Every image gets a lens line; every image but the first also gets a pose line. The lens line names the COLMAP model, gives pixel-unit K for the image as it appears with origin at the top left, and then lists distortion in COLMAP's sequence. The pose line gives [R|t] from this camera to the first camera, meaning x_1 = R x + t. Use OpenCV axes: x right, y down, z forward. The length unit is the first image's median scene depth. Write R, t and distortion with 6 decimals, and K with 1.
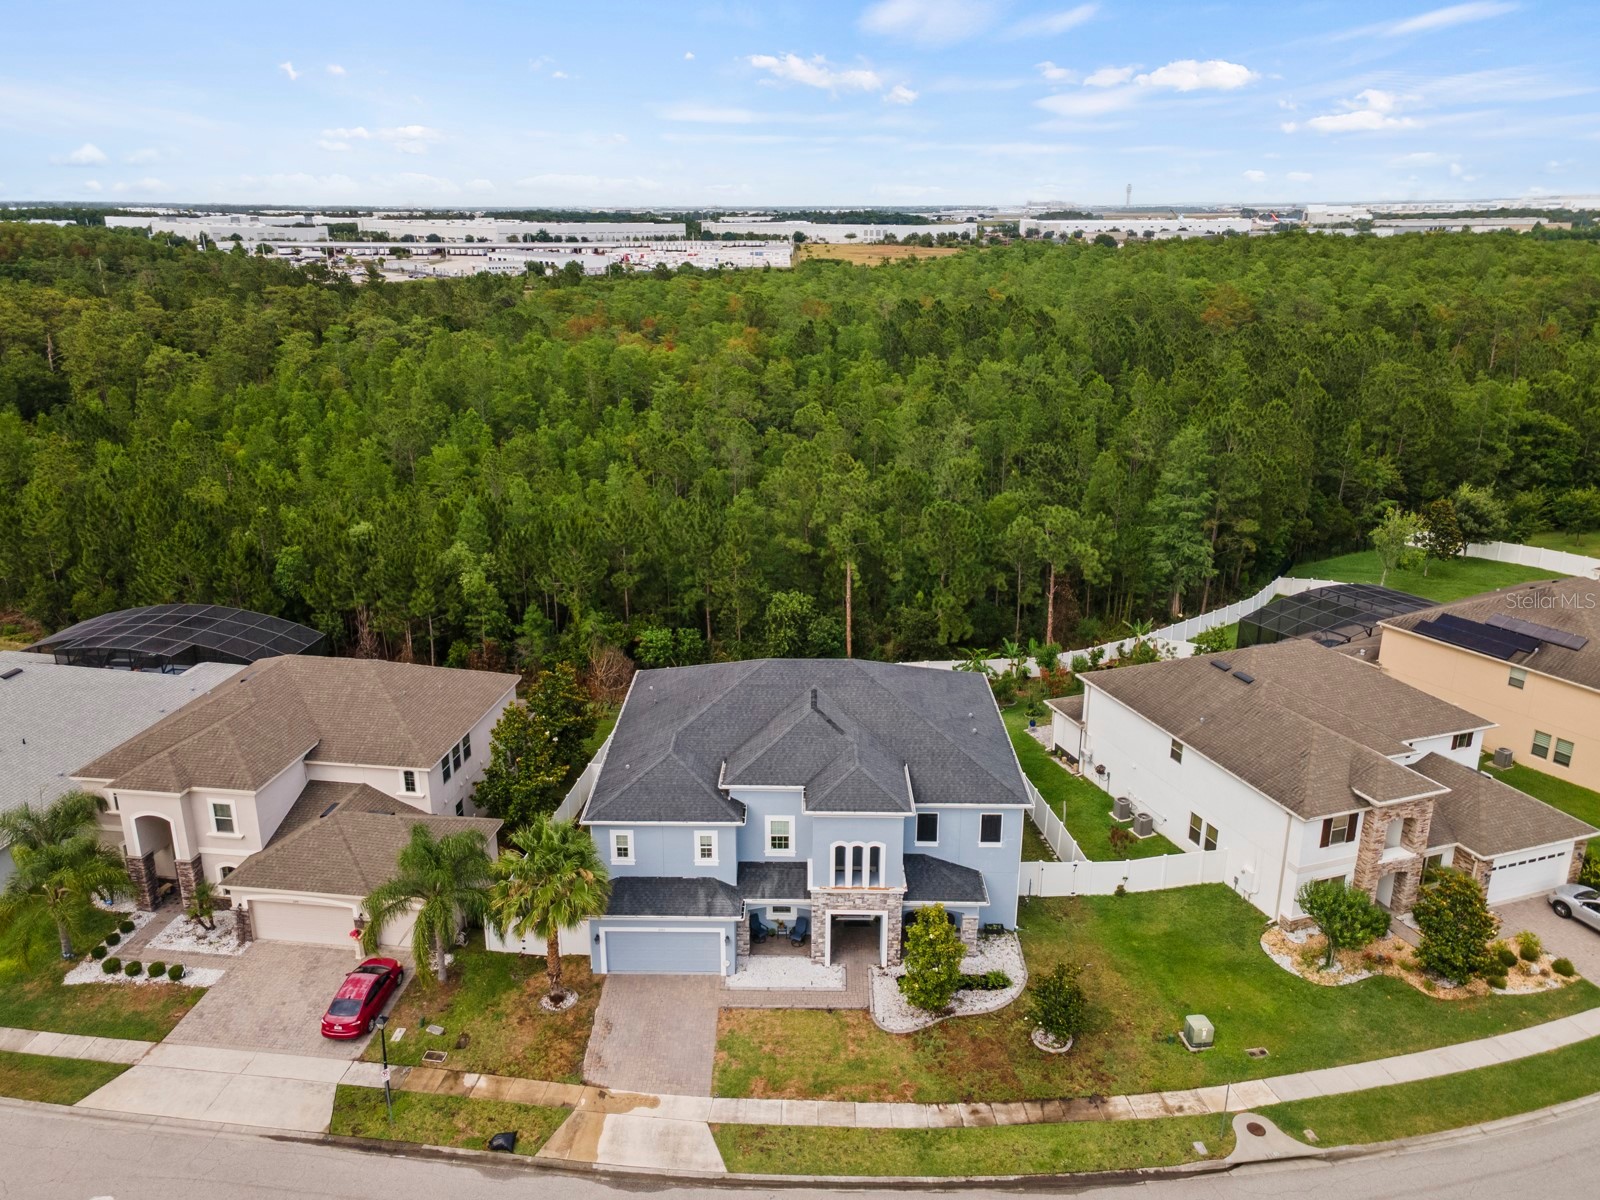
lens RADIAL K [[1157.4, 0, 791.6], [0, 1157.4, 621.7], [0, 0, 1]] dist [0.038699, 0.005886]
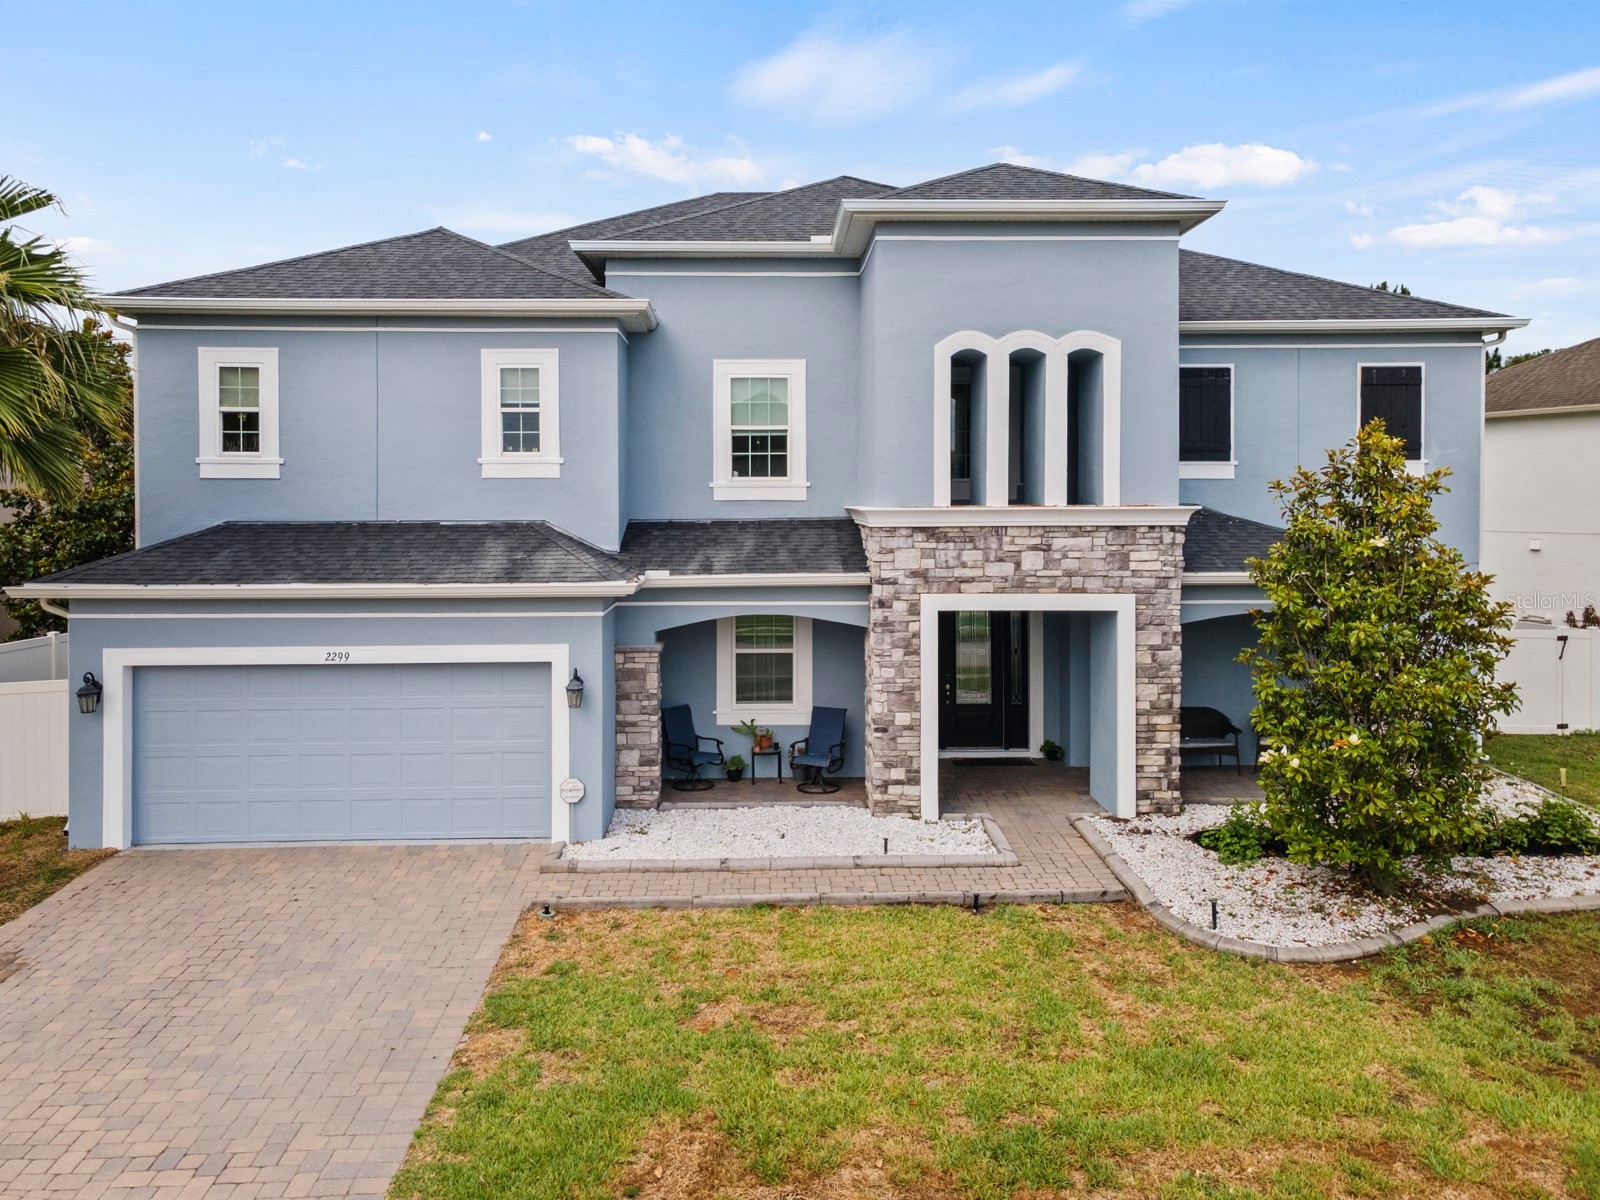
lens RADIAL K [[1189.7, 0, 789.9], [0, 1189.7, 523.9], [0, 0, 1]] dist [0.041007, 0.002593]
pose [[0.999035, -0.005107, 0.043616, -0.018039], [0.018731, 0.947883, -0.318066, 0.355318], [-0.039718, 0.318576, 0.947065, 0.775190]]
